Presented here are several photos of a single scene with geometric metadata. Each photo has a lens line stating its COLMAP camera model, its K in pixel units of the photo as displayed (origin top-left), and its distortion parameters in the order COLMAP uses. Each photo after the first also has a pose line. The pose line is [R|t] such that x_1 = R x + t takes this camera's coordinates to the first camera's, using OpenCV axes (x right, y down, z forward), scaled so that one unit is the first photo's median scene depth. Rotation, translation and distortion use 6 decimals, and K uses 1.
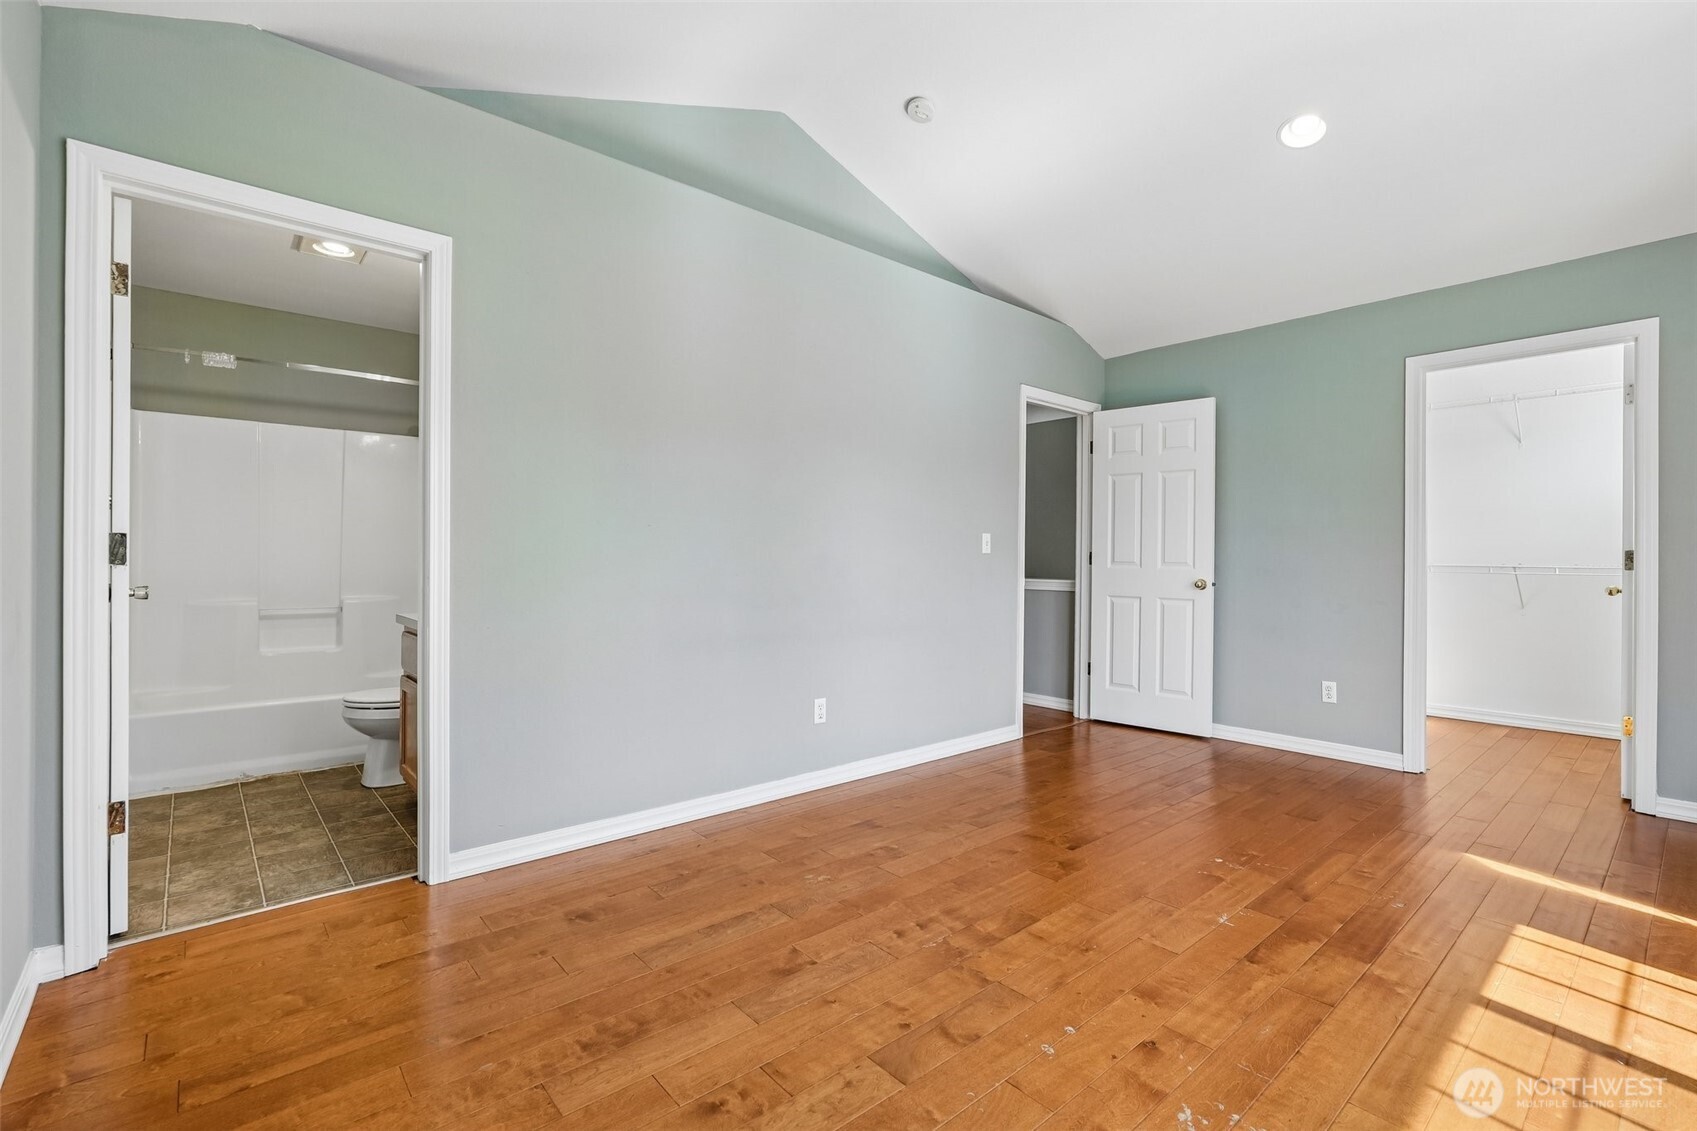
lens RADIAL K [[753.7, 0, 852.2], [0, 753.7, 550.4], [0, 0, 1]] dist [0.001668, 0.000411]
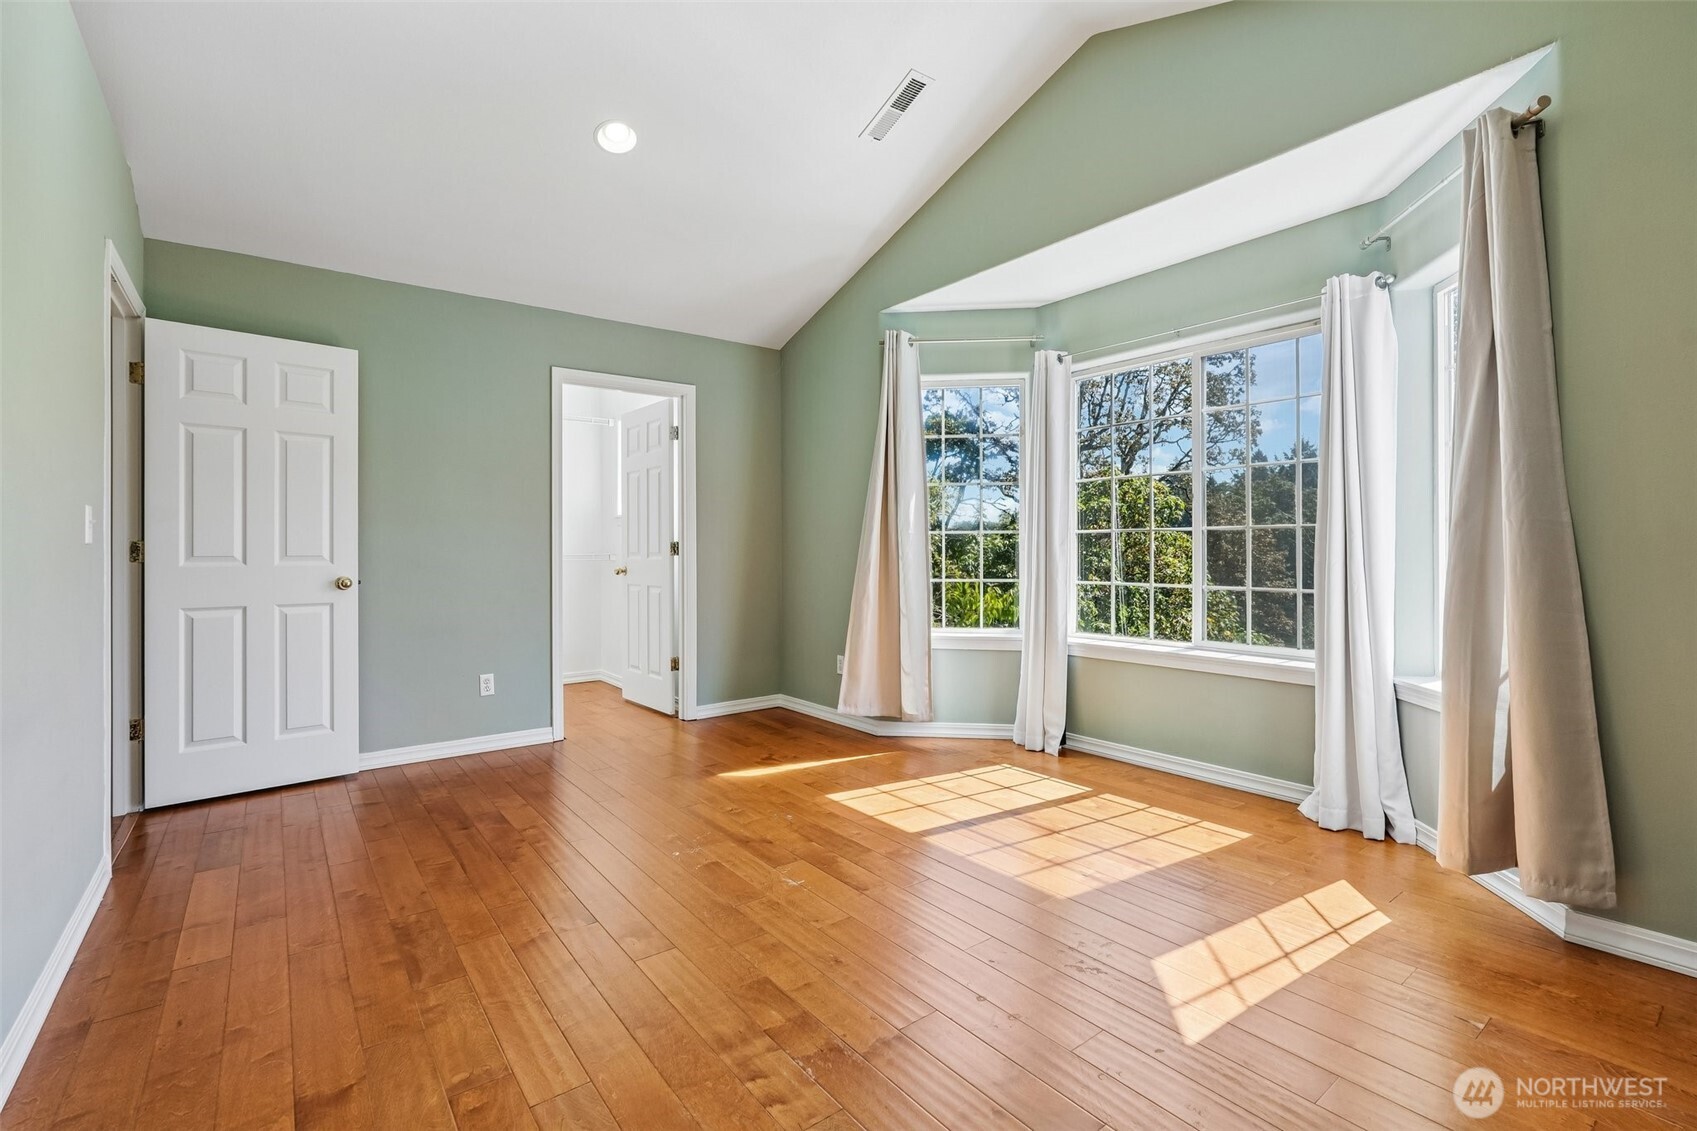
lens RADIAL K [[763.7, 0, 843.5], [0, 763.7, 545.4], [0, 0, 1]] dist [-0.011244, 0.000020]
pose [[0.071344, -0.002766, 0.997448, -0.574767], [-0.003855, 0.999988, 0.003048, 0.002390], [-0.997444, -0.004062, 0.071332, 0.827930]]
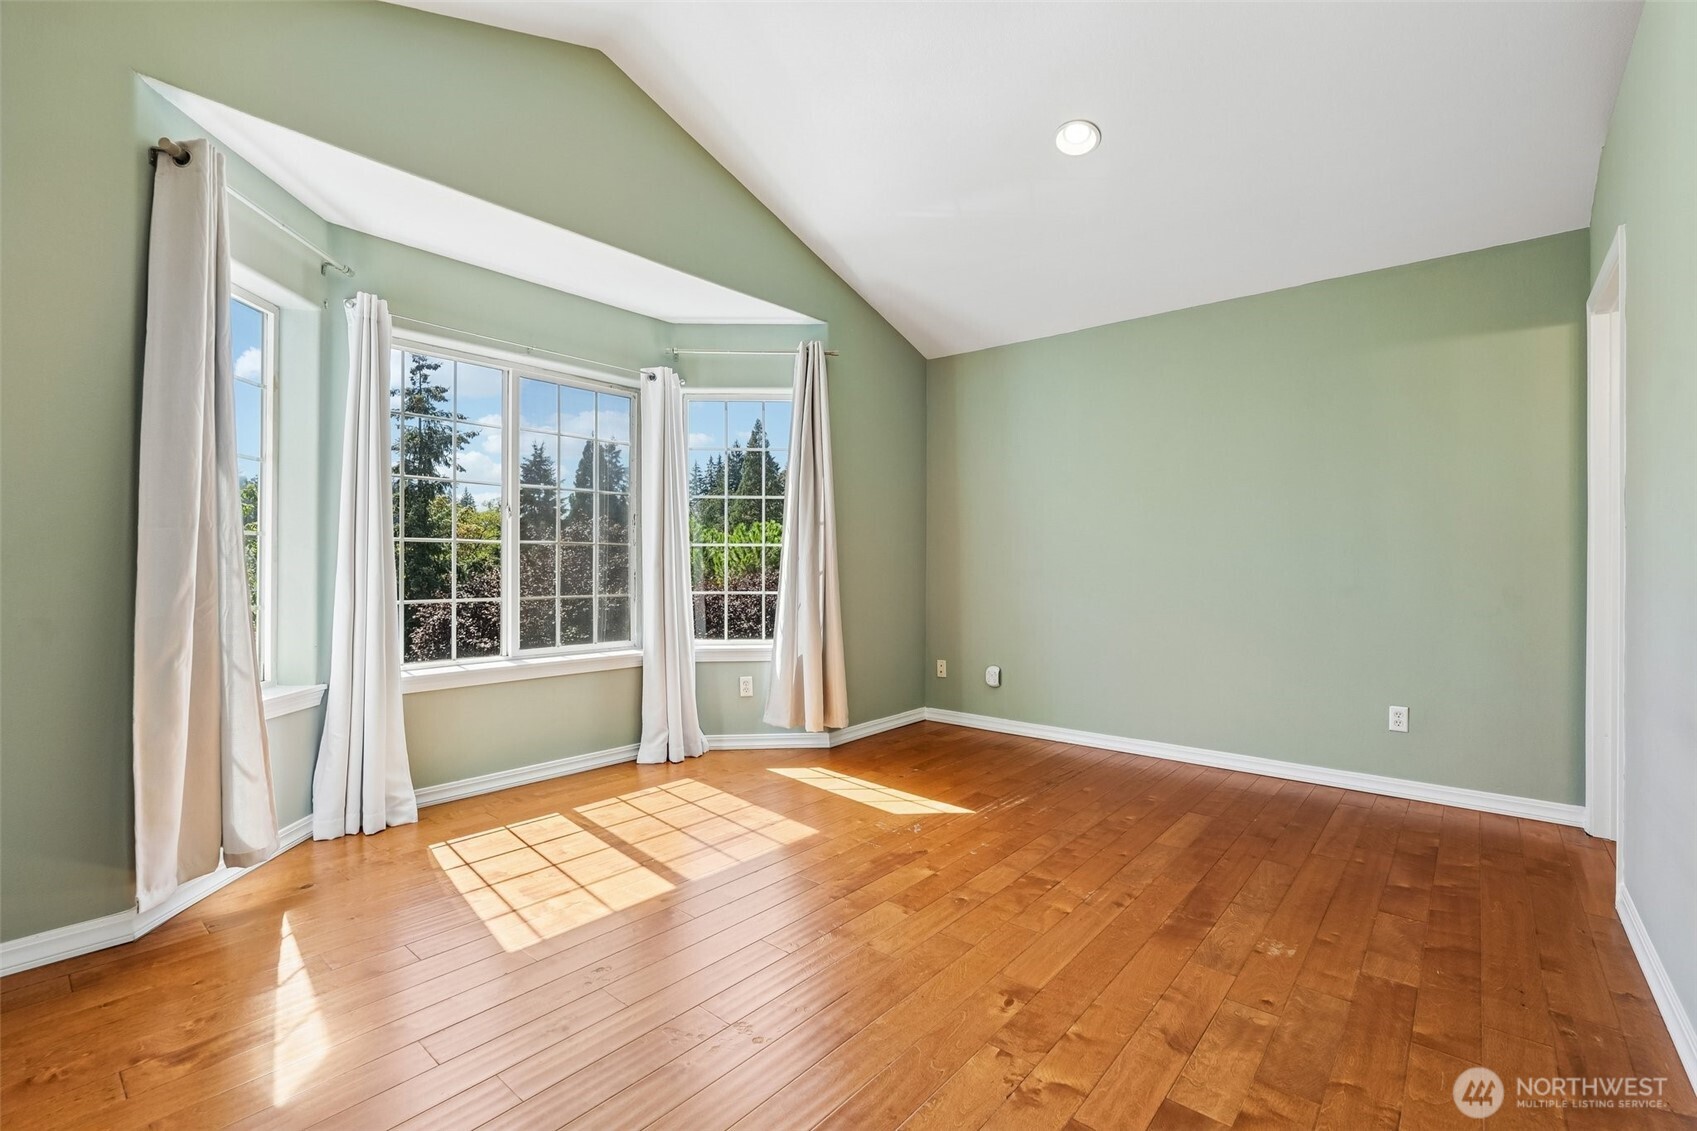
lens RADIAL K [[749.6, 0, 848.5], [0, 749.6, 565.5], [0, 0, 1]] dist [-0.000131, 0.000071]
pose [[-0.989179, -0.016648, -0.145766, 0.588055], [-0.015821, 0.999851, -0.006835, 0.018798], [0.145858, -0.004454, -0.989295, 1.895858]]
